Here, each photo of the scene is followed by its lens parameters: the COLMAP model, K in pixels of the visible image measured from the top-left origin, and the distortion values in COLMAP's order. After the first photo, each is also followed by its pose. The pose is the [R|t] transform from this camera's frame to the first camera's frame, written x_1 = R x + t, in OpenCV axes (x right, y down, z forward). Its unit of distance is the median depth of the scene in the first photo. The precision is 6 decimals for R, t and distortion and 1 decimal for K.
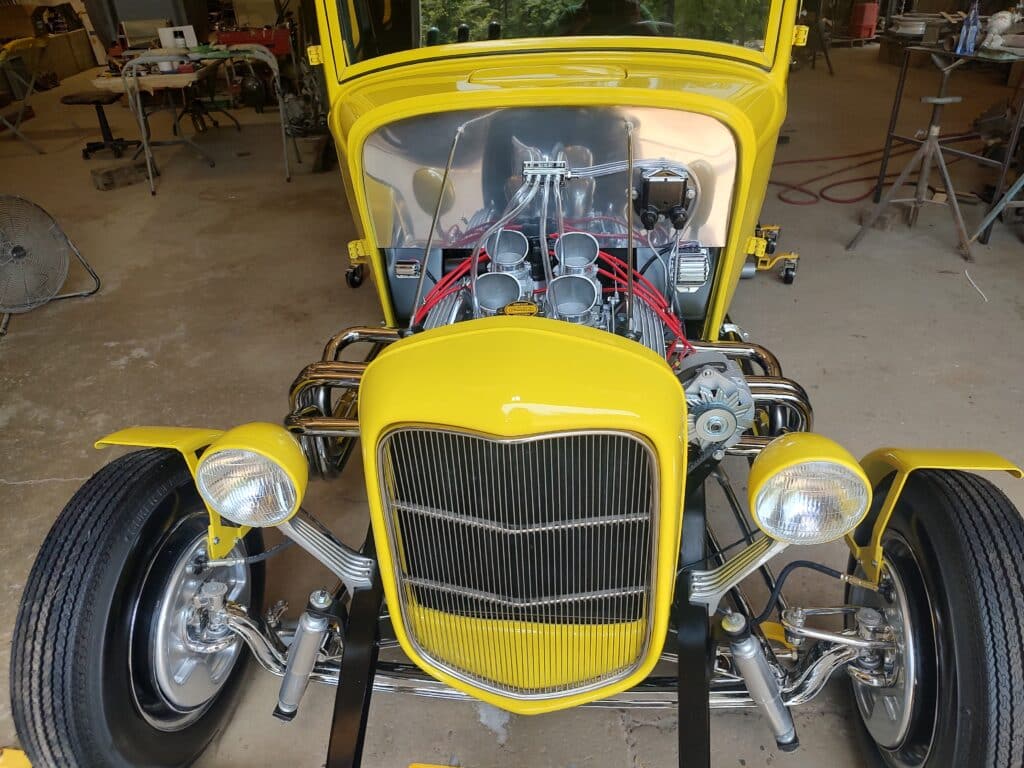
lens RADIAL K [[743.6, 0, 512.1], [0, 743.6, 381.5], [0, 0, 1]] dist [0.008993, -0.005641]
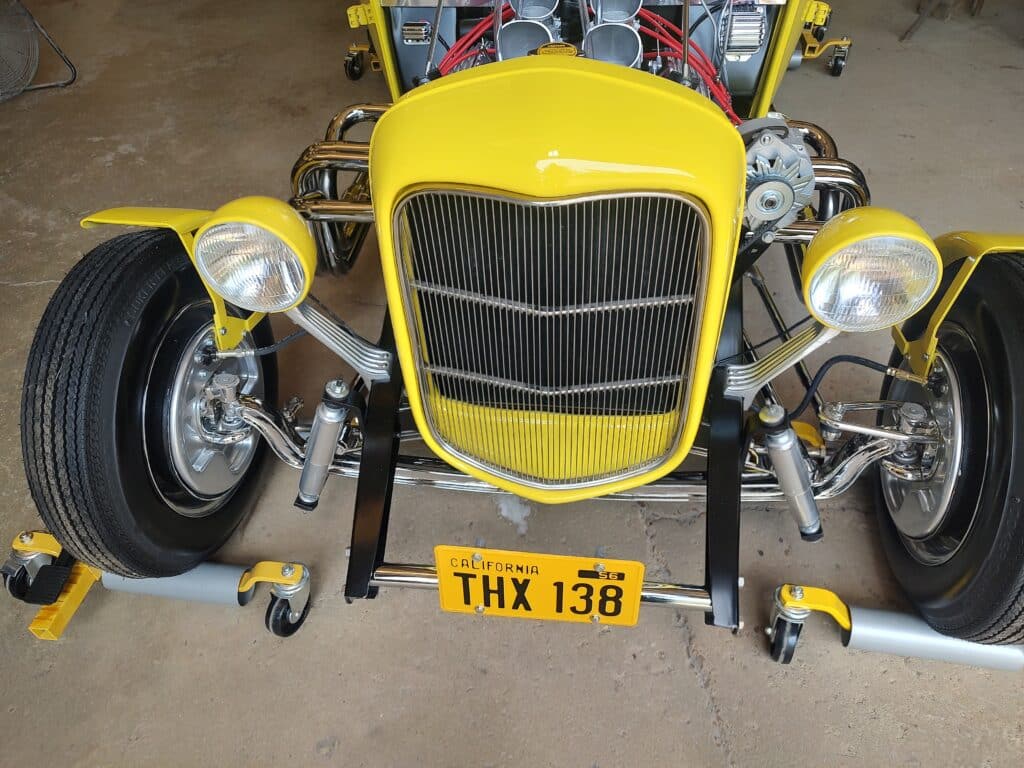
lens RADIAL K [[748.7, 0, 511.9], [0, 748.7, 386.3], [0, 0, 1]] dist [0.005209, -0.007032]
pose [[0.999925, 0.008423, -0.008899, -0.023475], [-0.006094, 0.971926, 0.235206, 0.058431], [0.010630, -0.235134, 0.971905, 0.066530]]
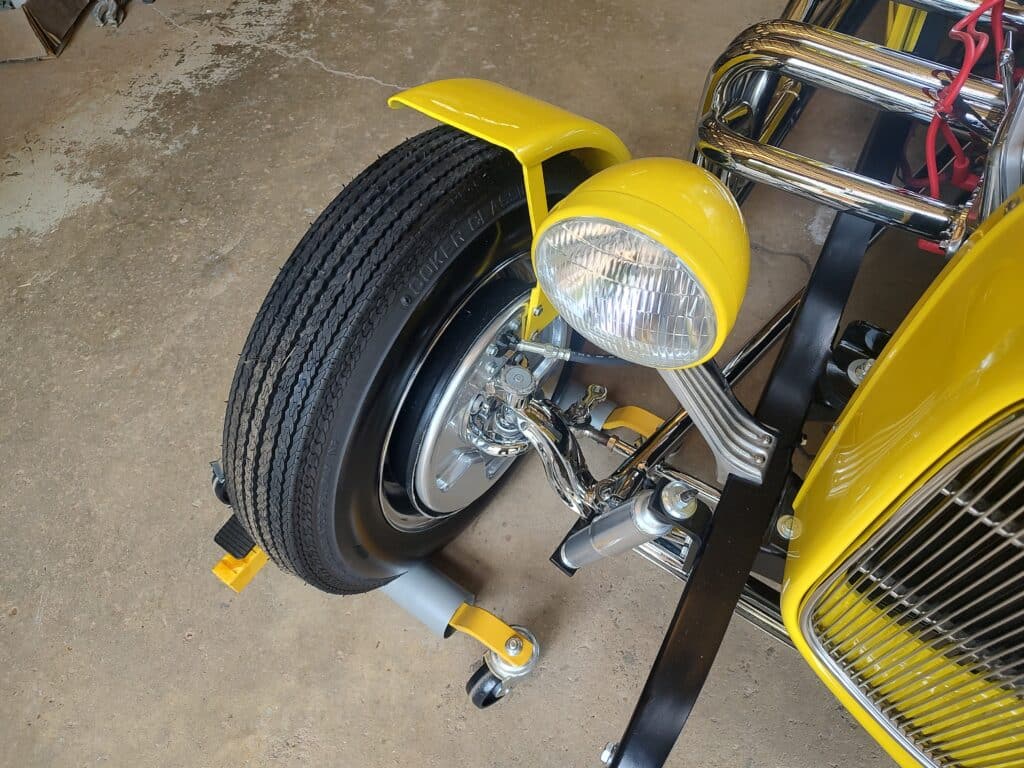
lens RADIAL K [[748.7, 0, 511.9], [0, 748.7, 386.3], [0, 0, 1]] dist [0.005209, -0.007032]
pose [[0.881127, 0.386671, -0.272214, -0.233746], [-0.220337, 0.845056, 0.487167, -0.030377], [0.418410, -0.369277, 0.829800, 0.475425]]
